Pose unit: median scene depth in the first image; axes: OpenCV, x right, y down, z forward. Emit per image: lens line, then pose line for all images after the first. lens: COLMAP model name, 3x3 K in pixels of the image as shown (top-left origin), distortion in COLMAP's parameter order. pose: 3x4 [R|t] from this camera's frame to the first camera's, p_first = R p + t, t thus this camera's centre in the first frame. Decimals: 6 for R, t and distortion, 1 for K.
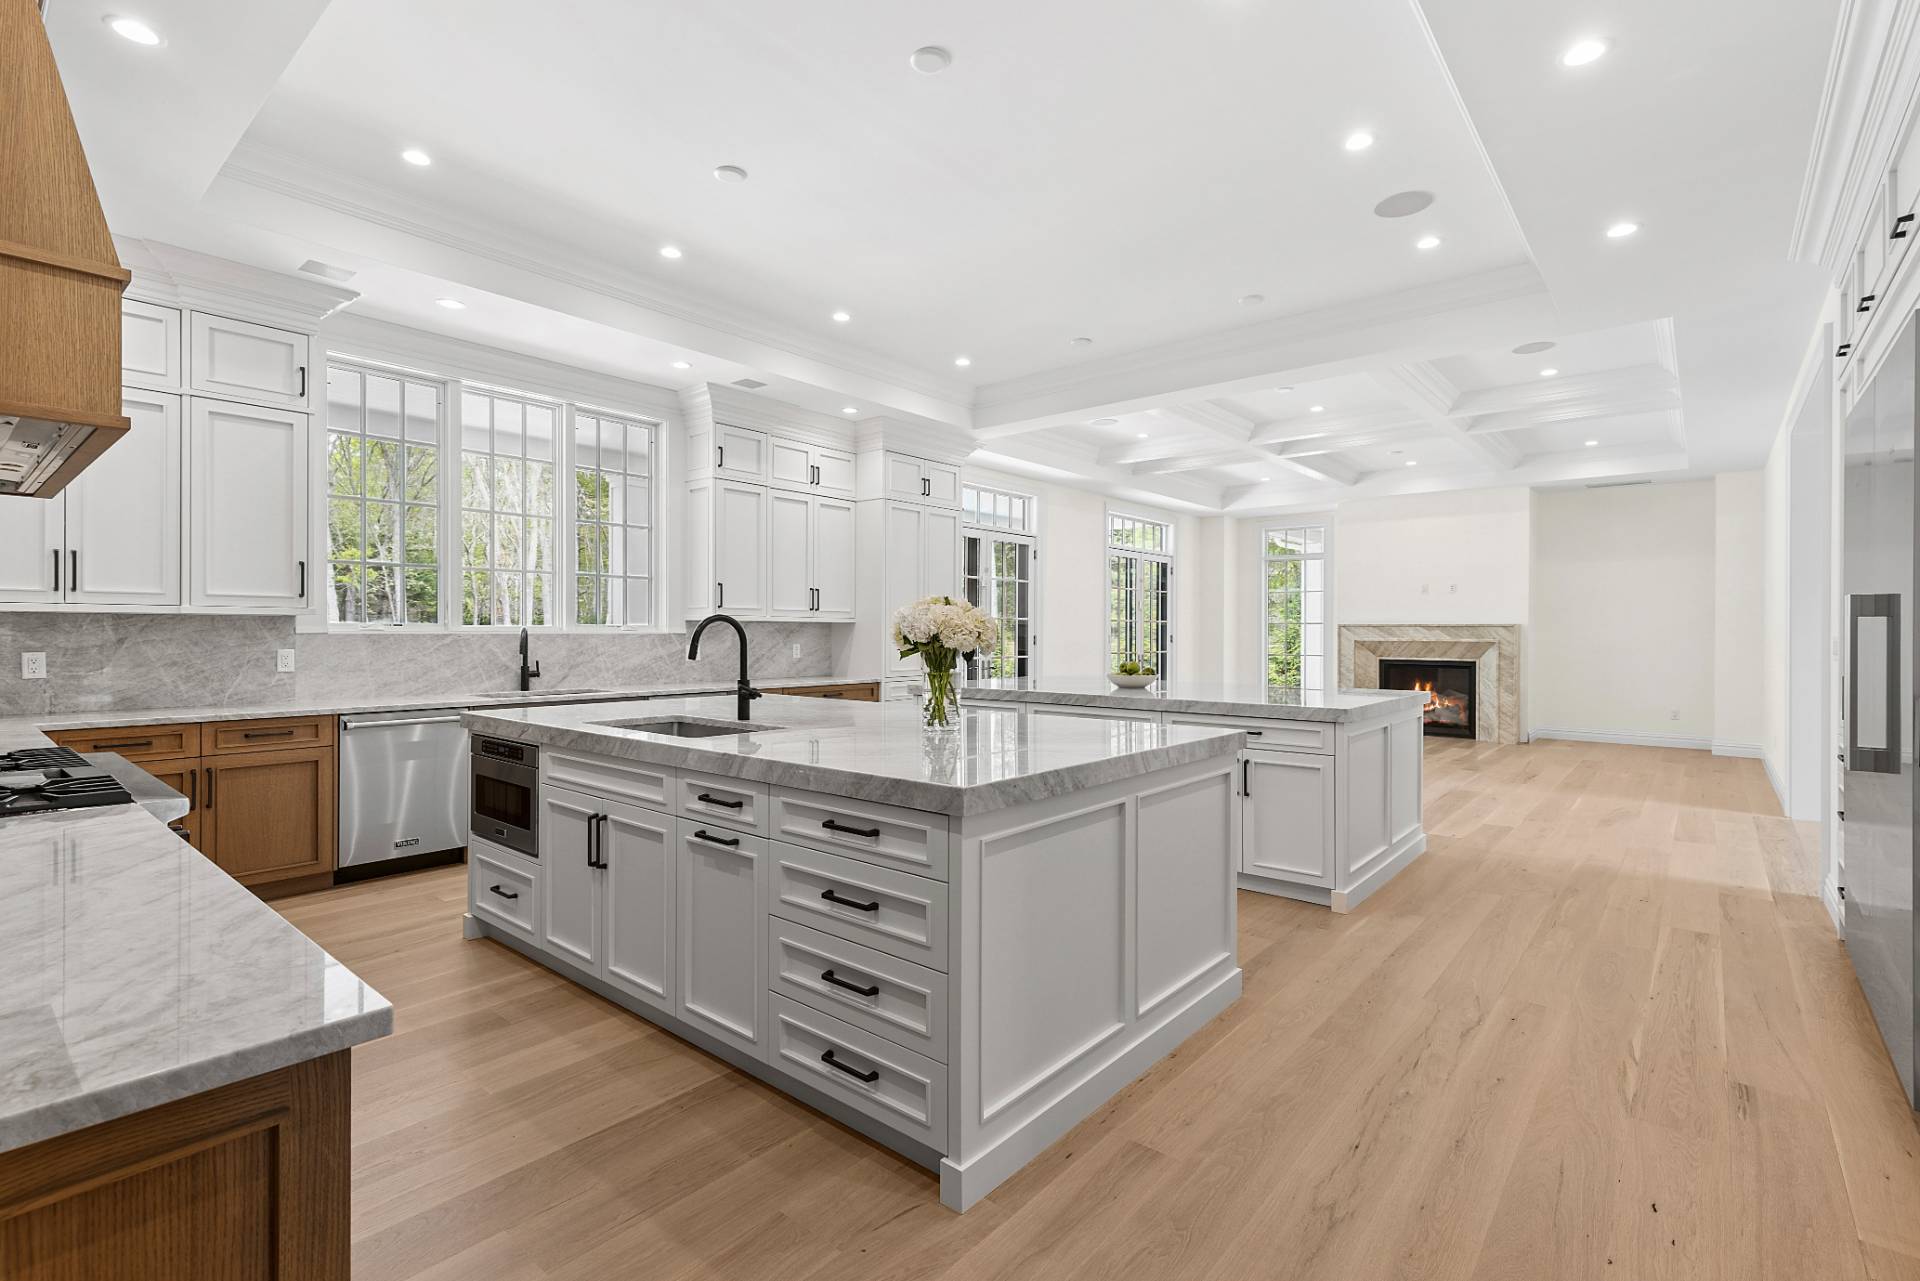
lens RADIAL K [[883.2, 0, 969.0], [0, 883.2, 634.1], [0, 0, 1]] dist [0.015414, 0.000096]
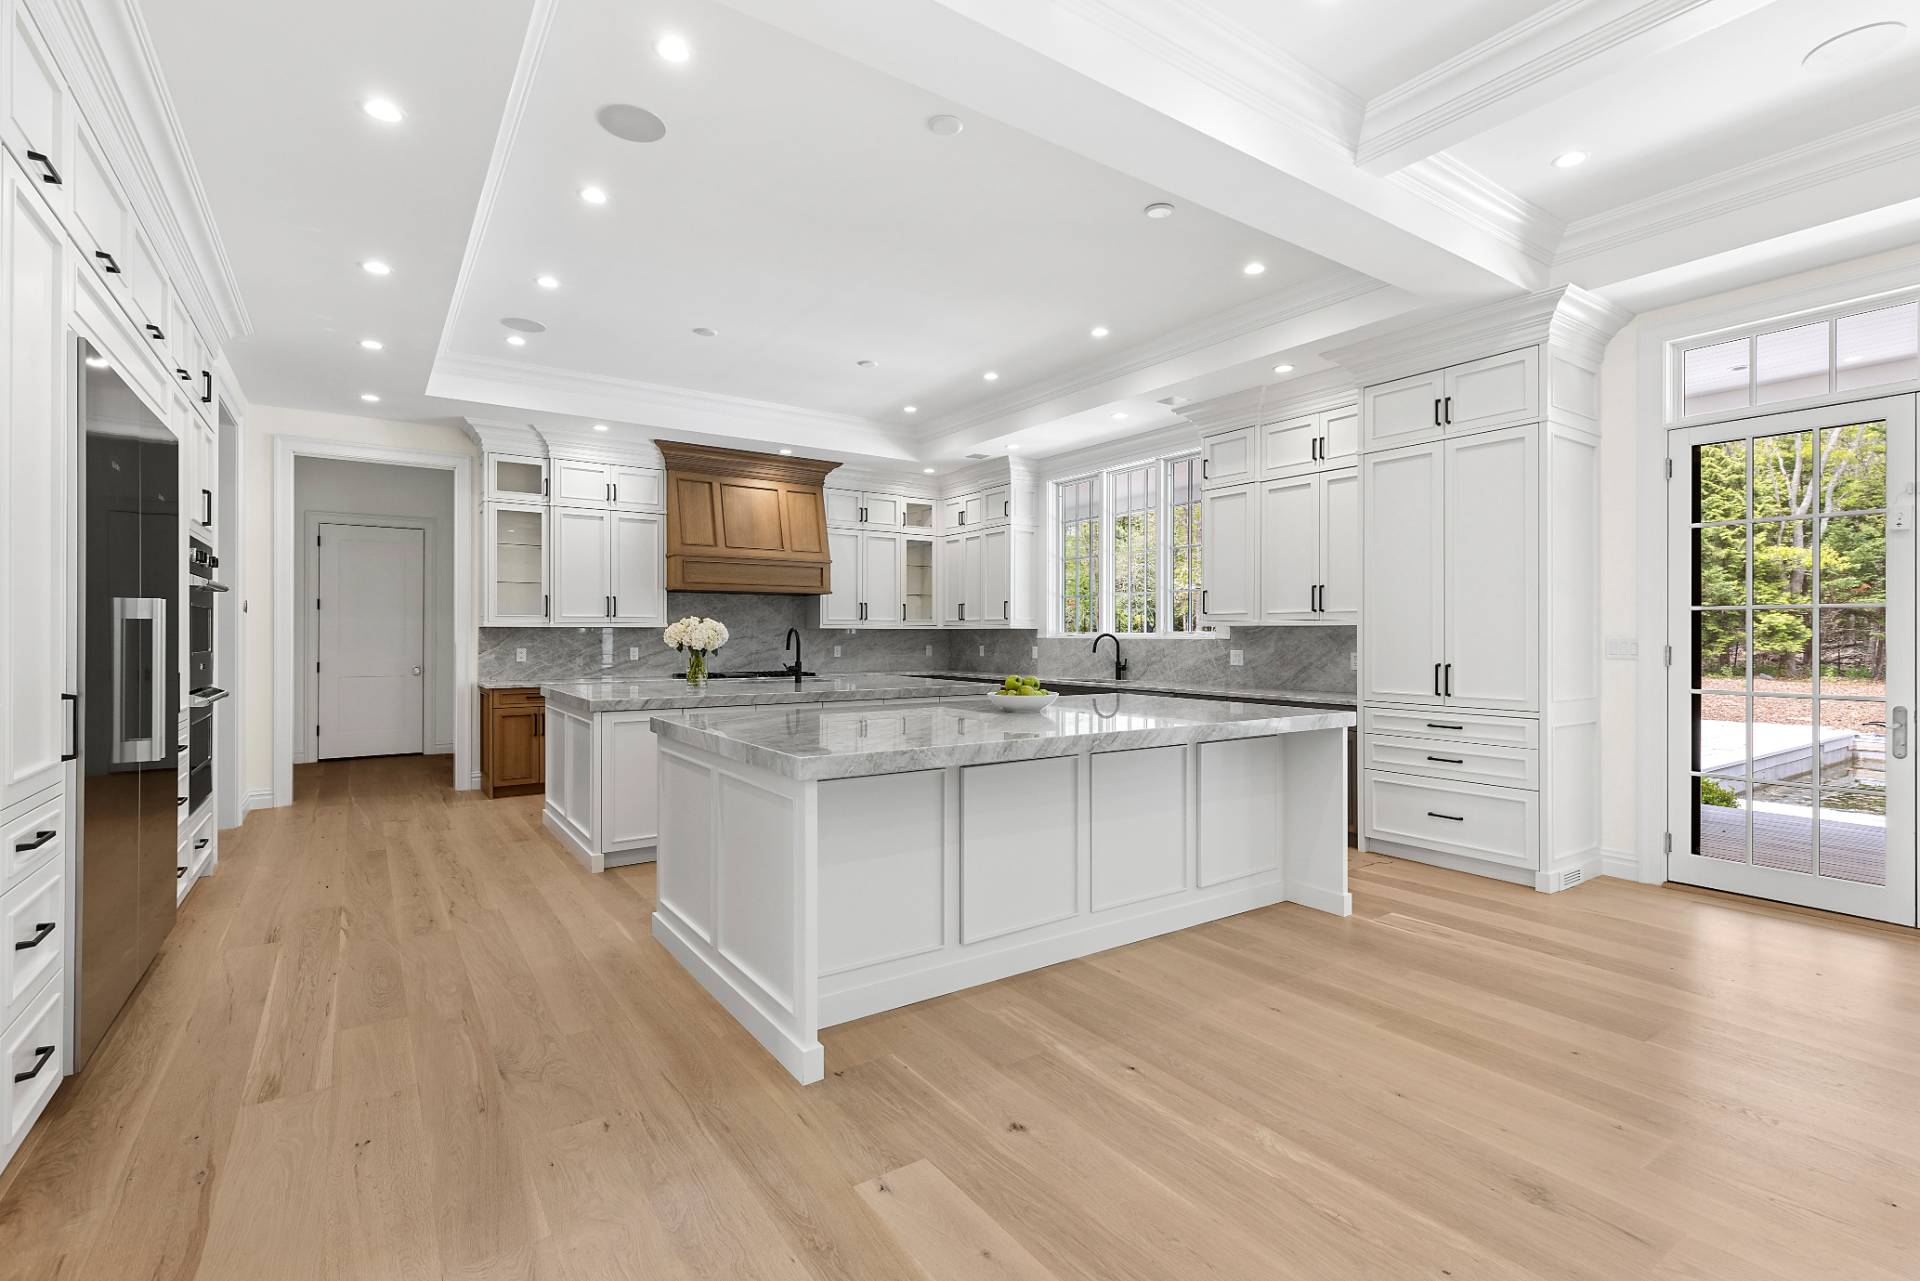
lens RADIAL K [[883.2, 0, 970.6], [0, 883.2, 638.2], [0, 0, 1]] dist [0.015414, 0.000096]
pose [[-0.271900, -0.000904, -0.962325, 1.193964], [-0.004673, 0.999989, 0.000381, -0.001152], [0.962314, 0.004600, -0.271901, 1.521669]]
